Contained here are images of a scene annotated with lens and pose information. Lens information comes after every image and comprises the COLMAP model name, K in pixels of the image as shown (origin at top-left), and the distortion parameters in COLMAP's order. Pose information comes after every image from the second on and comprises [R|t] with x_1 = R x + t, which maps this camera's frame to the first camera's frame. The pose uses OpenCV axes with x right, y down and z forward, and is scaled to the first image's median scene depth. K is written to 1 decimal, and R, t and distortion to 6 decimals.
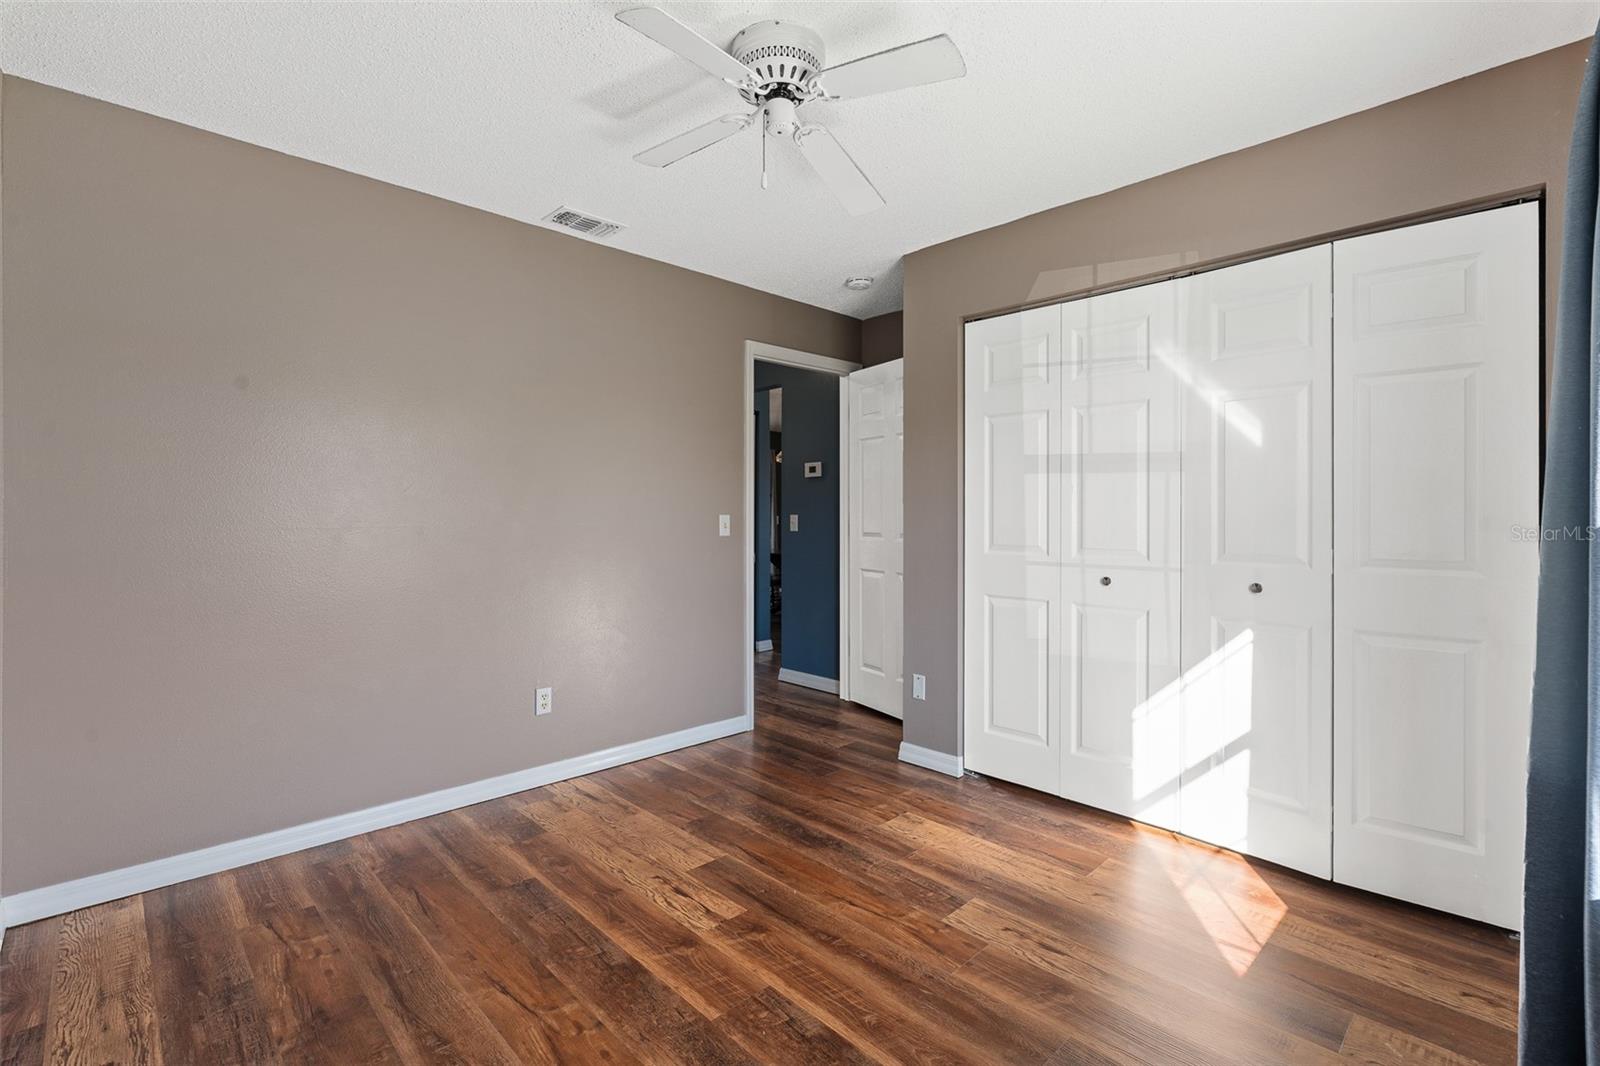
lens RADIAL K [[728.0, 0, 794.0], [0, 728.0, 514.9], [0, 0, 1]] dist [-0.001337, -0.000108]
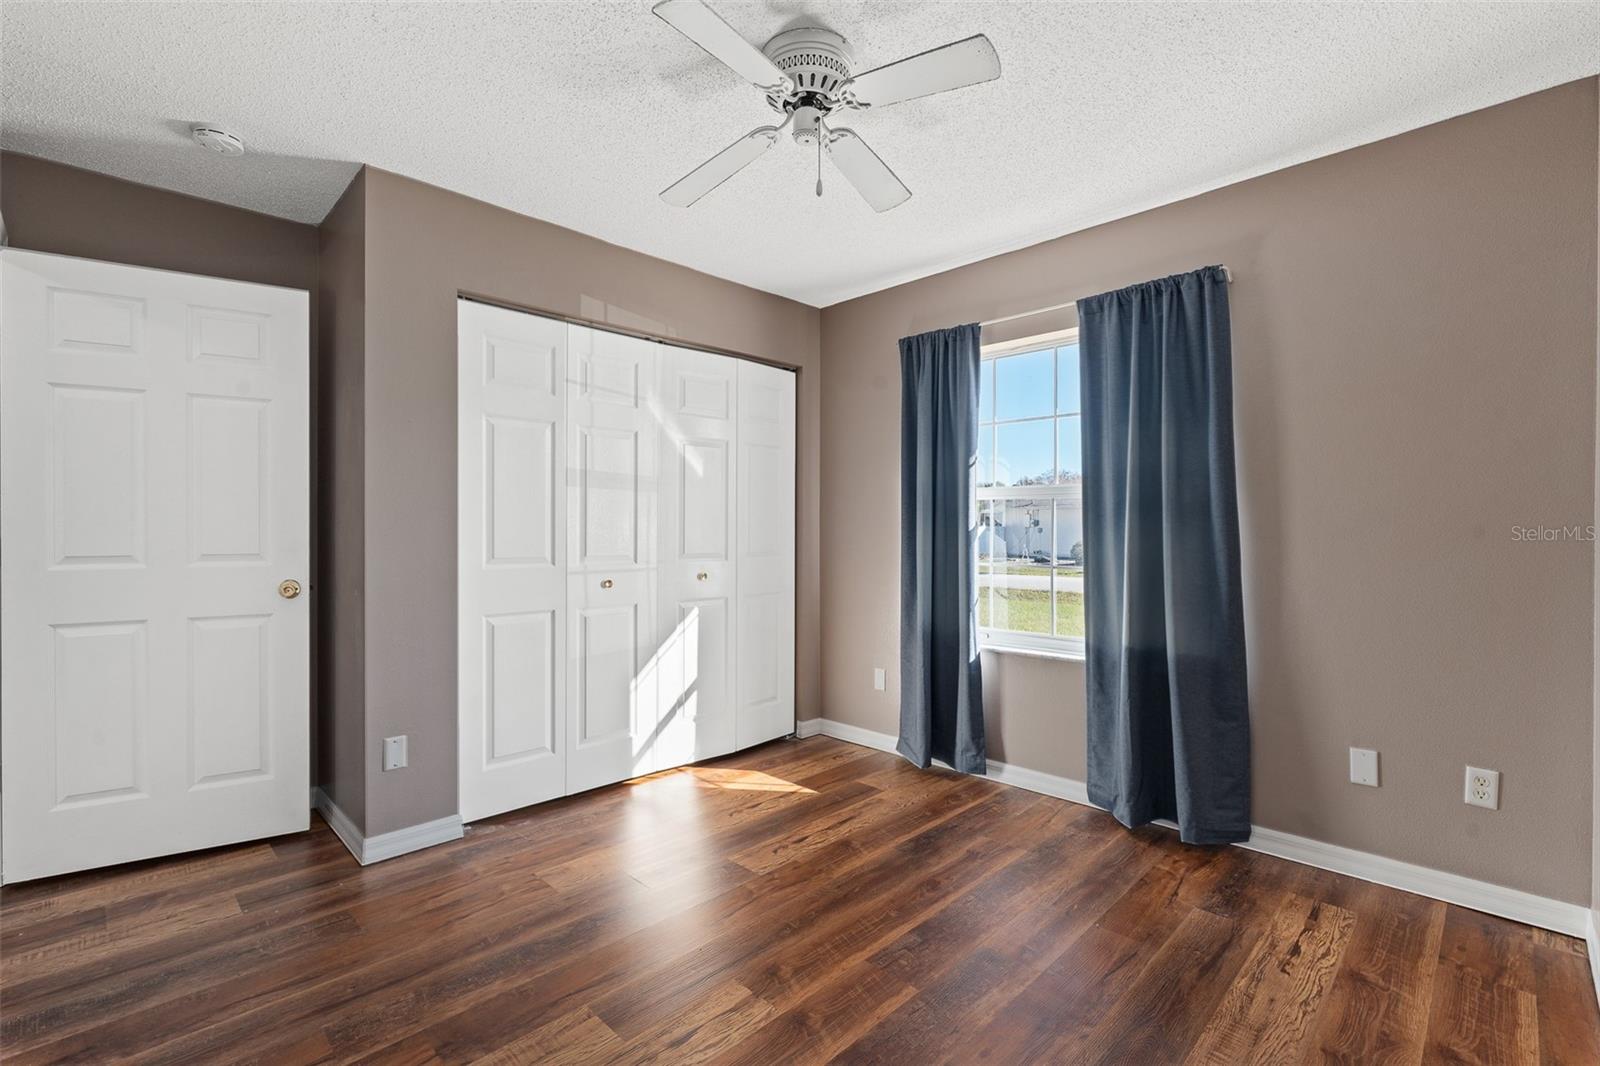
lens RADIAL K [[723.2, 0, 800.0], [0, 723.2, 533.0], [0, 0, 1]] dist [-0.003093, 0.000042]
pose [[-0.022869, -0.004820, 0.999727, -0.856660], [0.000179, 0.999988, 0.004826, 0.006897], [-0.999738, 0.000290, -0.022868, 0.873472]]
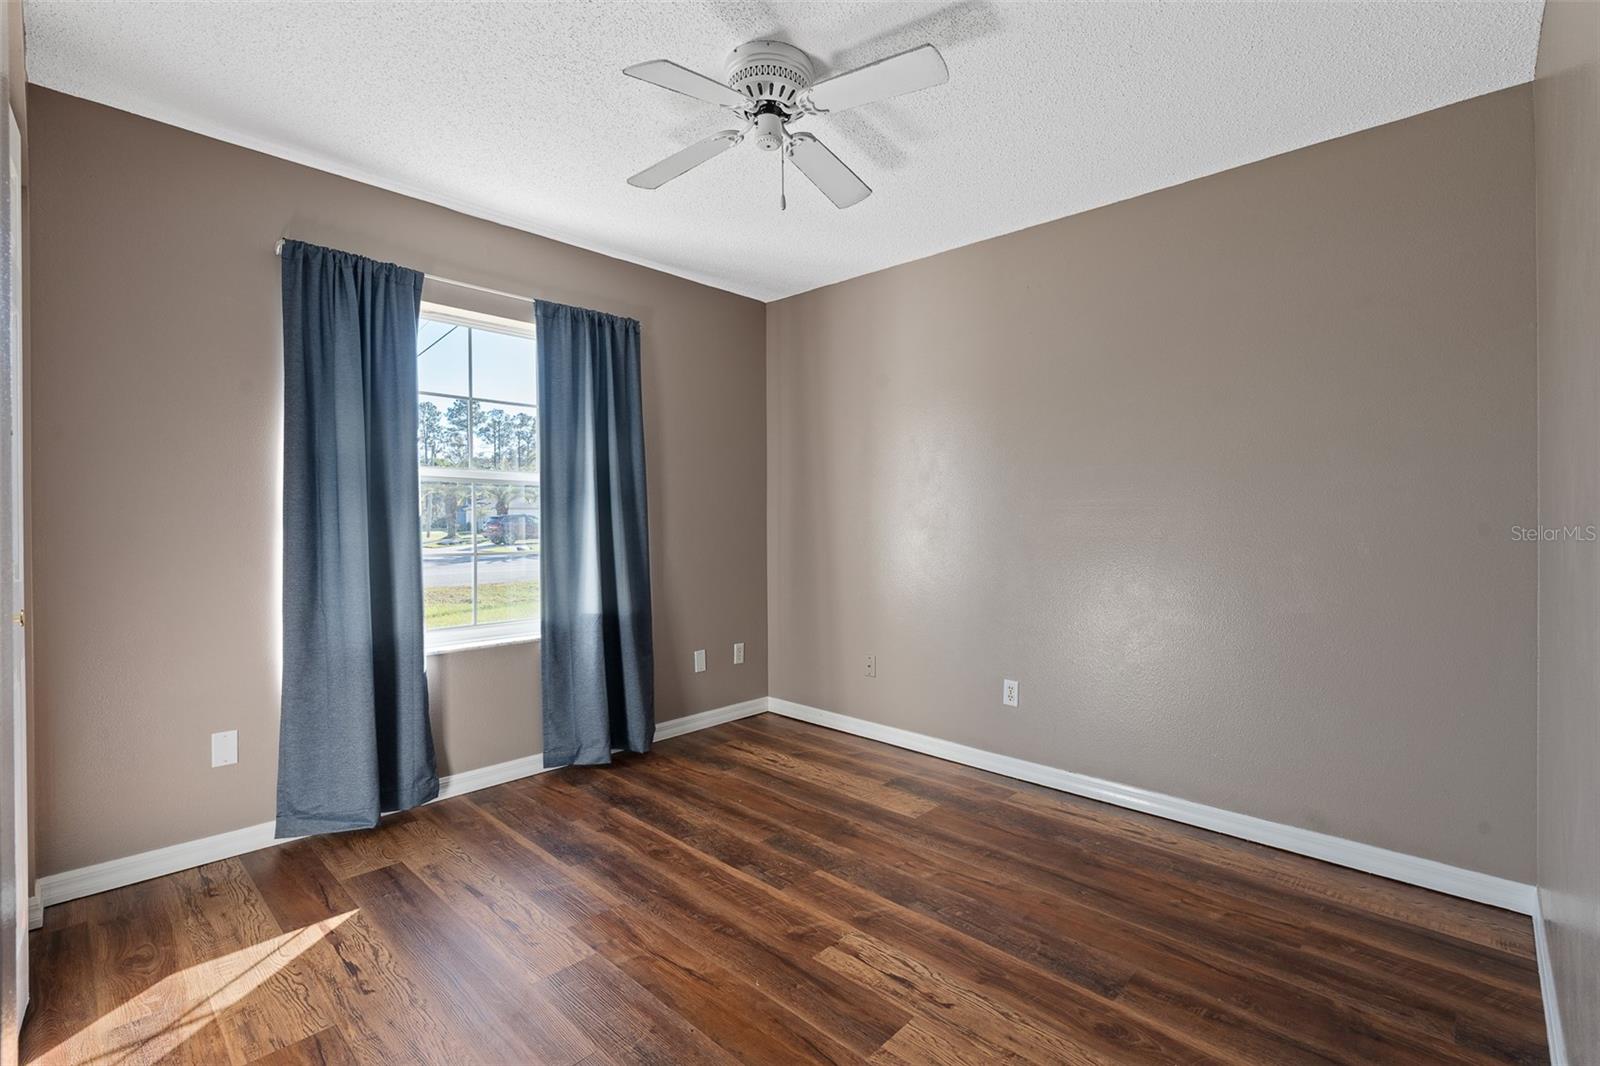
lens RADIAL K [[713.7, 0, 800.5], [0, 713.7, 523.1], [0, 0, 1]] dist [-0.001034, 0.000928]
pose [[-0.998812, -0.002251, -0.048672, -0.006342], [-0.002424, 0.999991, 0.003503, 0.014860], [0.048664, 0.003617, -0.998809, 1.723657]]
